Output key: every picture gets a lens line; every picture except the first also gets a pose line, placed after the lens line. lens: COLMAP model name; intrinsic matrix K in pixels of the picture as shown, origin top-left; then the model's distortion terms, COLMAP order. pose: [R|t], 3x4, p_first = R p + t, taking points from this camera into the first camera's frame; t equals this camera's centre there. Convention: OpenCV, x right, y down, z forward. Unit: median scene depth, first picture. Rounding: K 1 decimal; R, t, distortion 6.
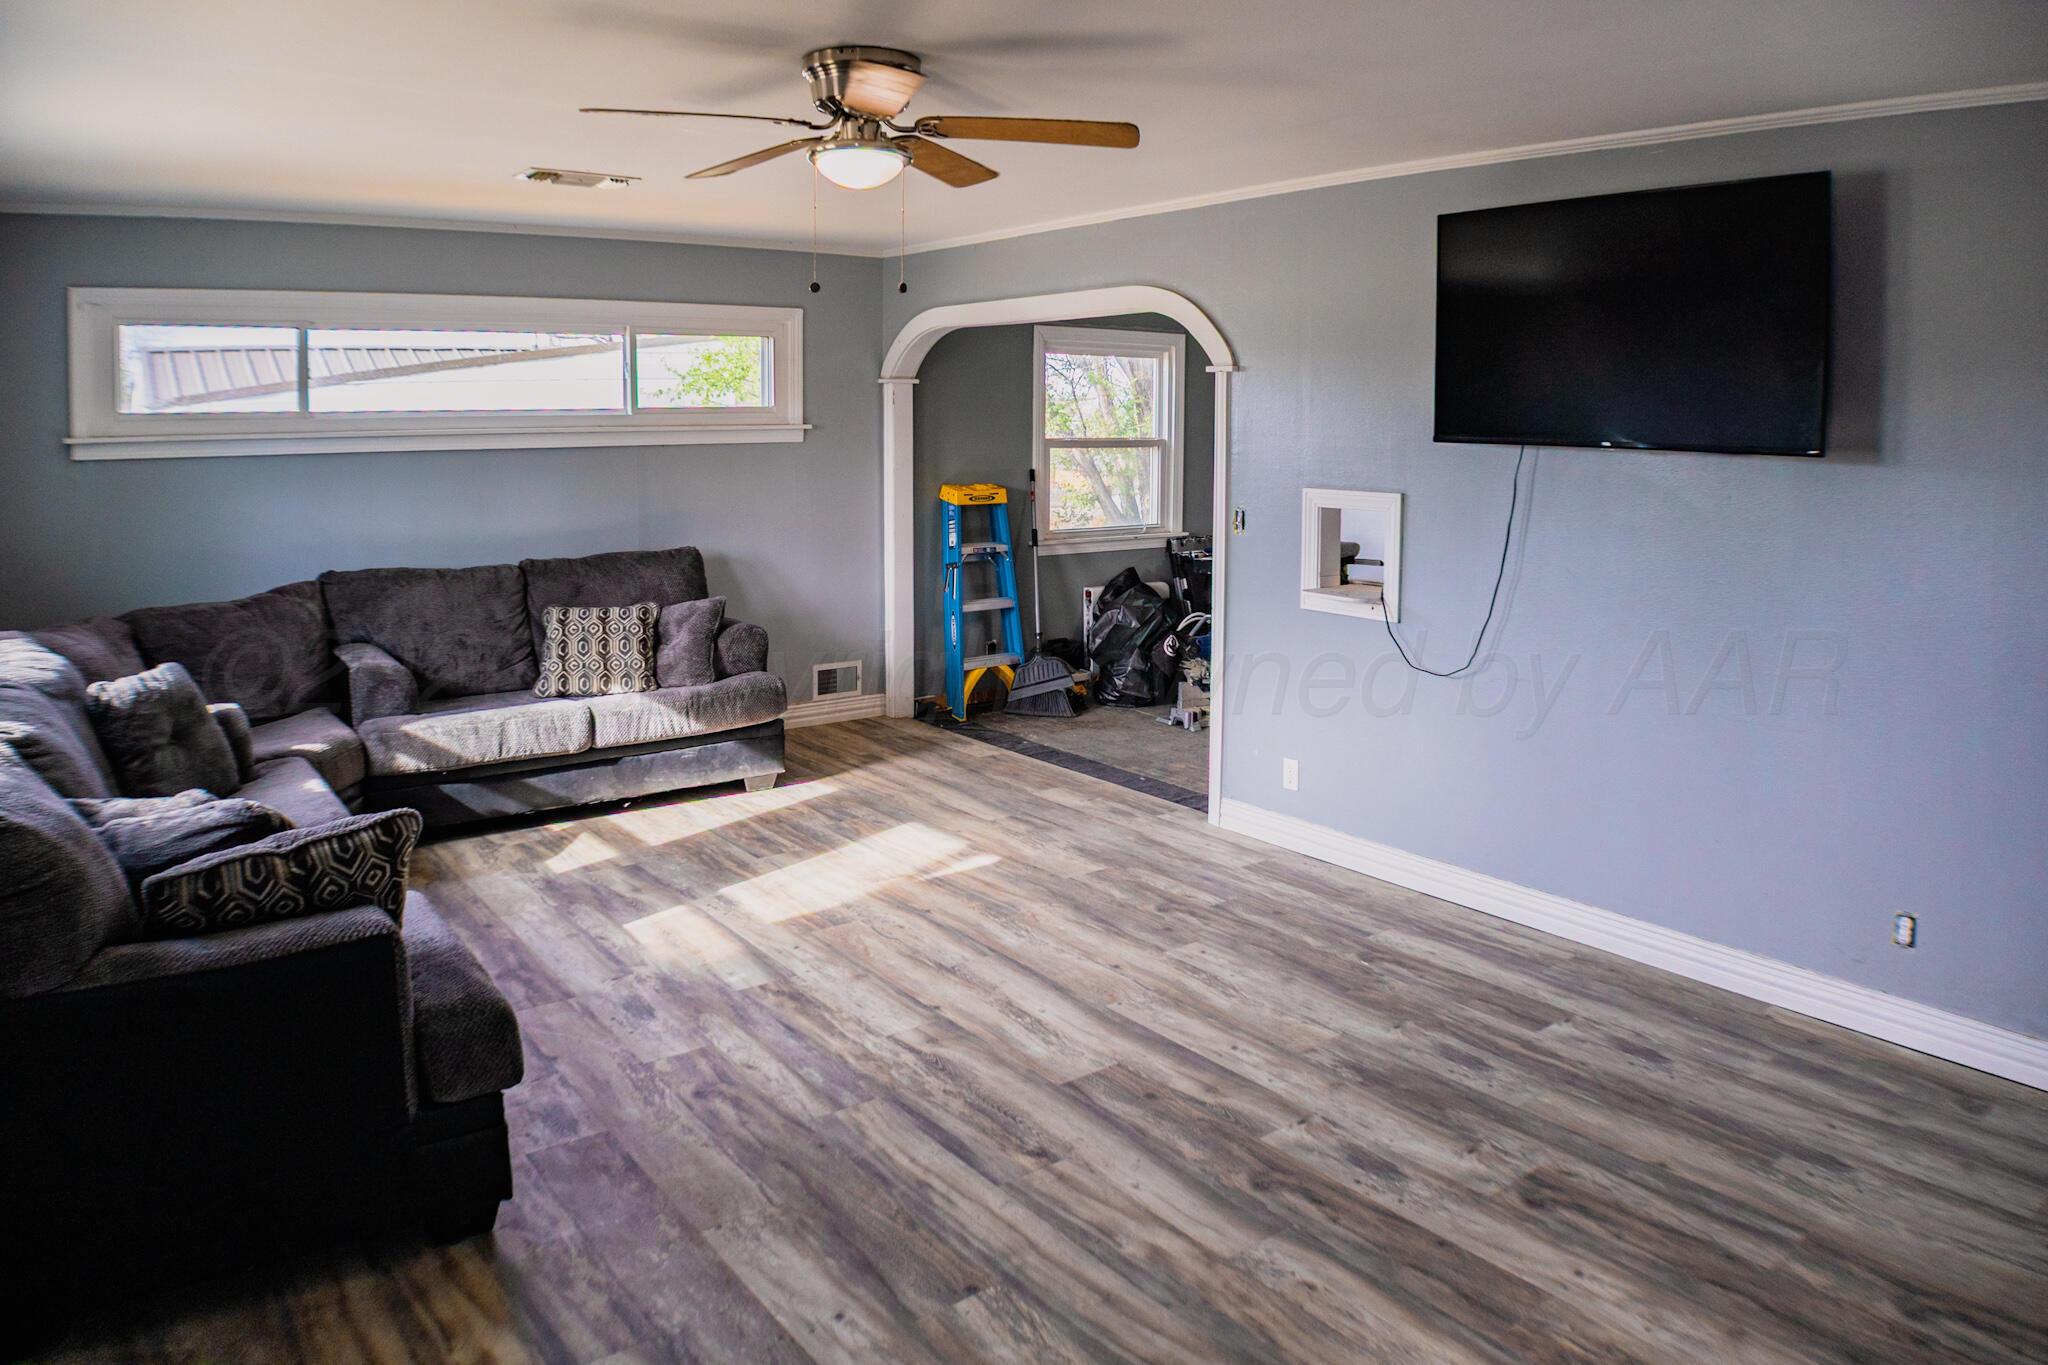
lens RADIAL K [[1335.6, 0, 1046.2], [0, 1335.6, 679.4], [0, 0, 1]] dist [-0.145908, 0.037873]
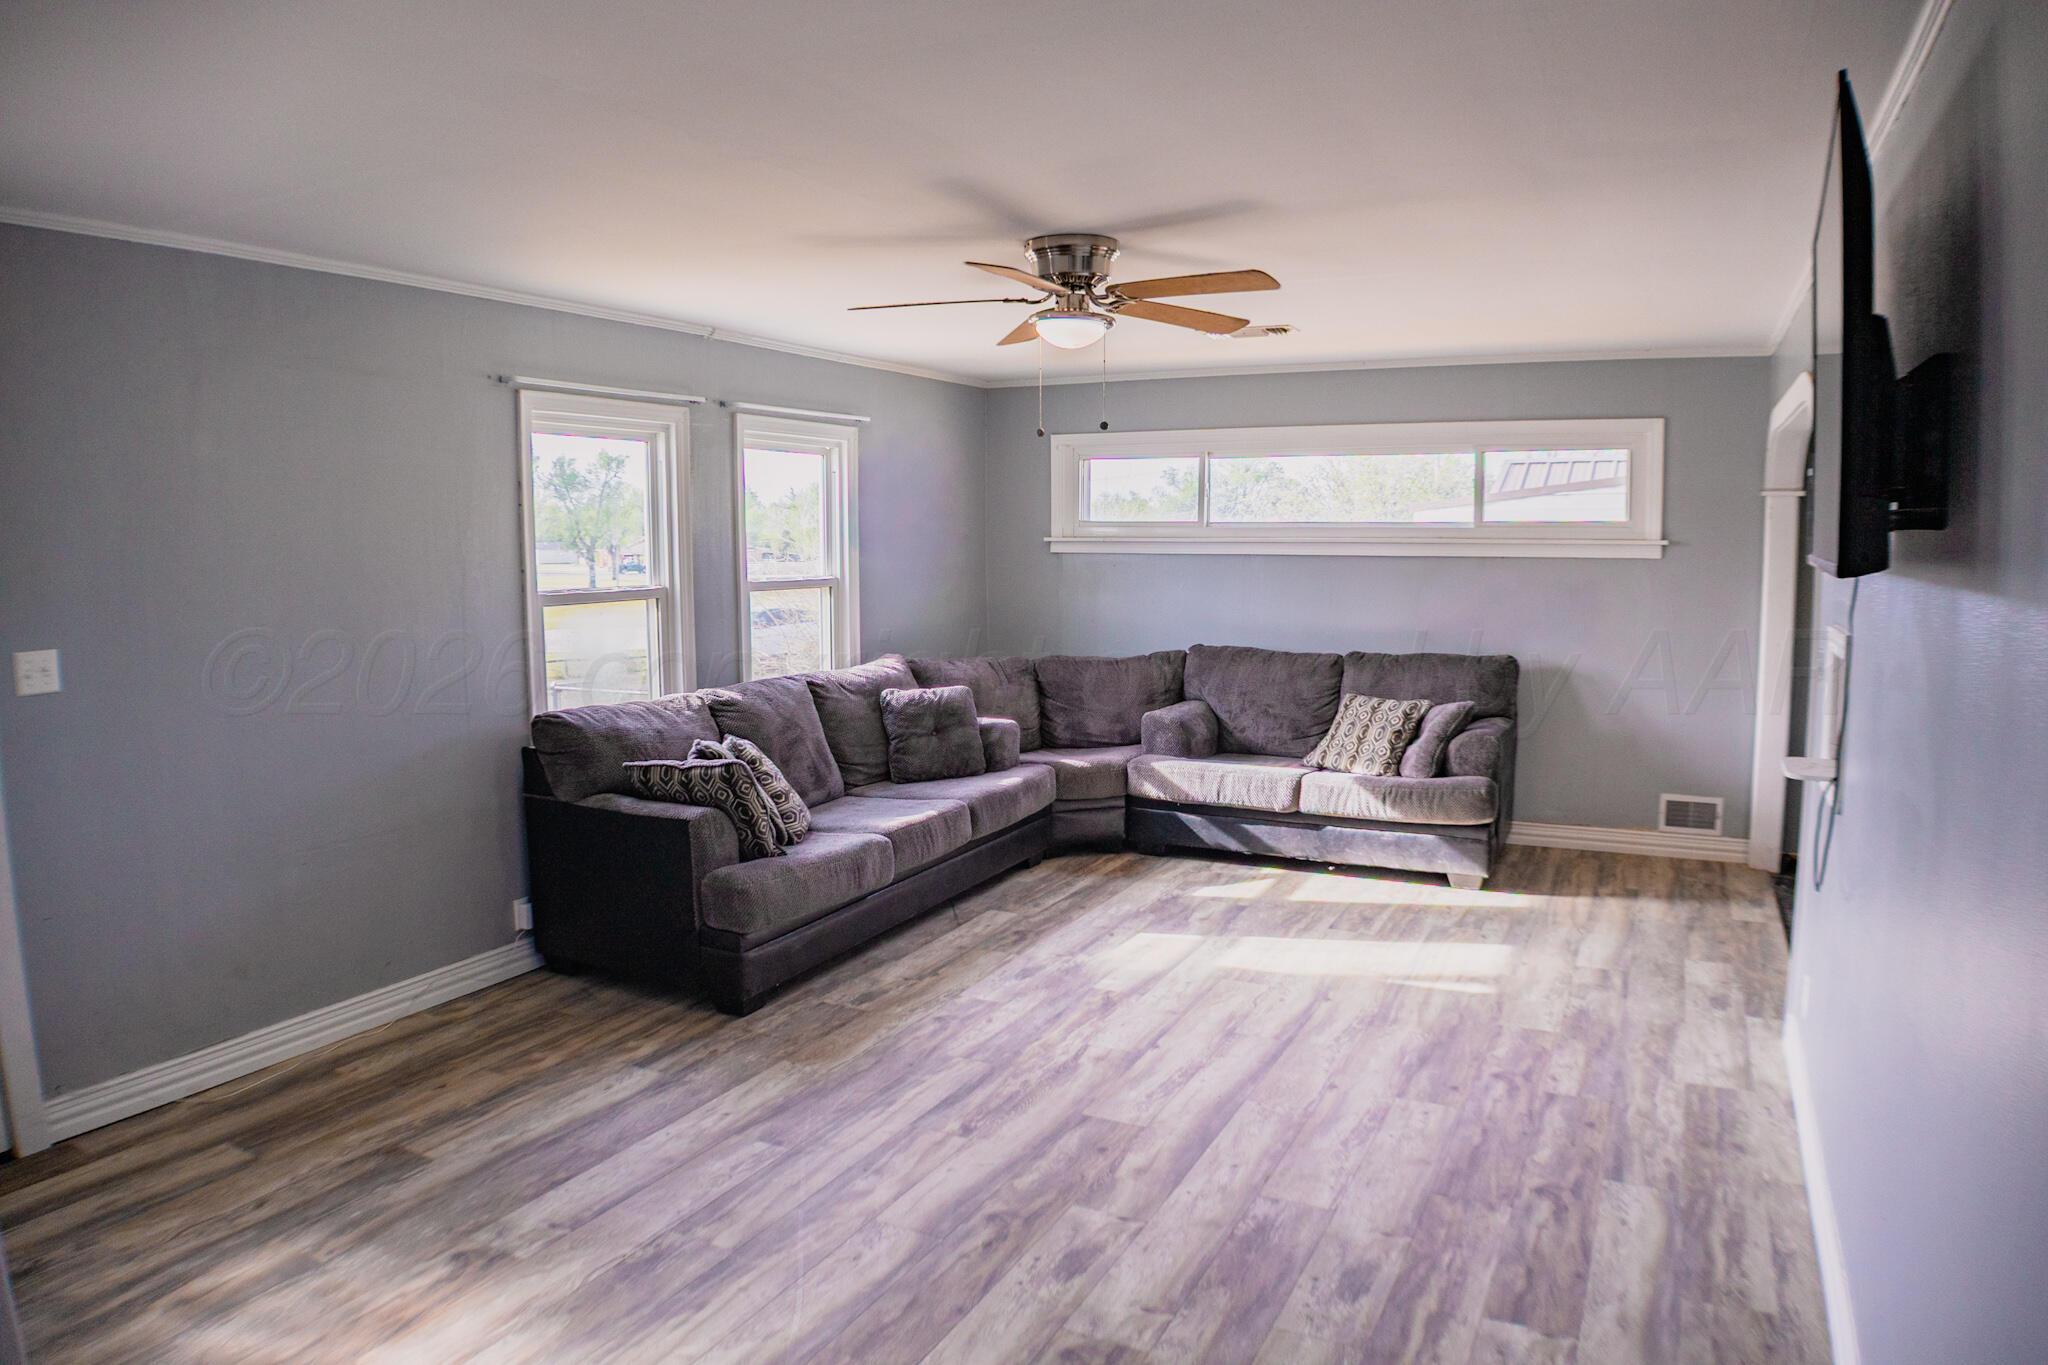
lens RADIAL K [[1335.6, 0, 1046.2], [0, 1335.6, 679.4], [0, 0, 1]] dist [-0.145908, 0.037873]
pose [[0.436347, 0.087897, -0.895475, 0.805808], [-0.160440, 0.986869, 0.018688, -0.066874], [0.885359, 0.135516, 0.444719, 0.336739]]
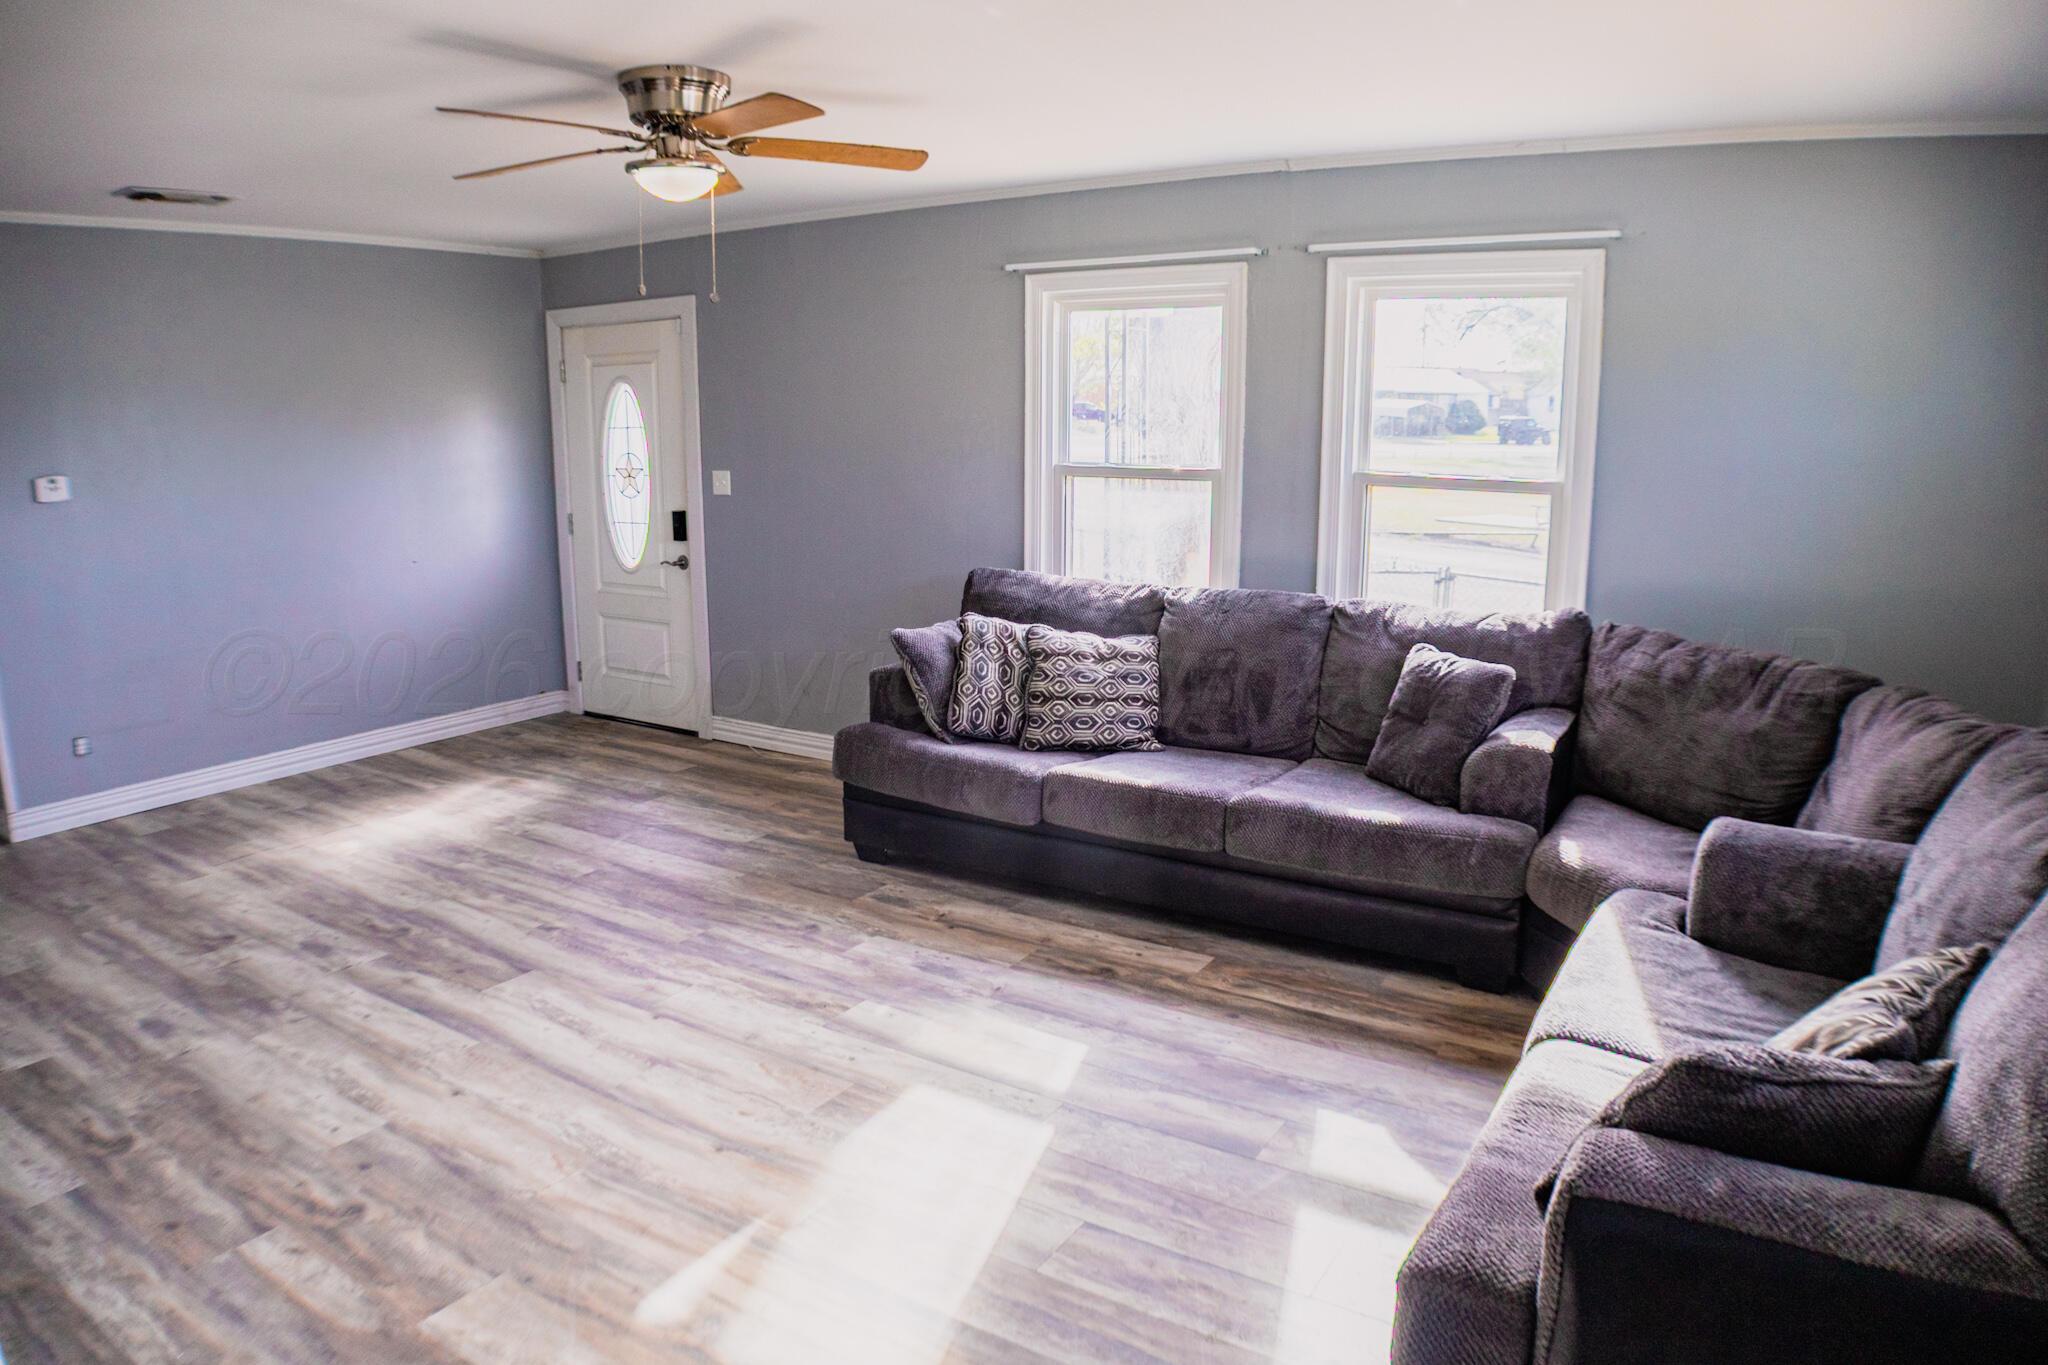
lens RADIAL K [[1342.3, 0, 1024.0], [0, 1342.3, 682.5], [0, 0, 1]] dist [-0.153920, 0.029941]
pose [[-0.947284, 0.057706, -0.315156, -0.044614], [-0.064180, 0.929533, 0.363111, -0.333131], [0.313902, 0.364196, -0.876828, 1.717876]]
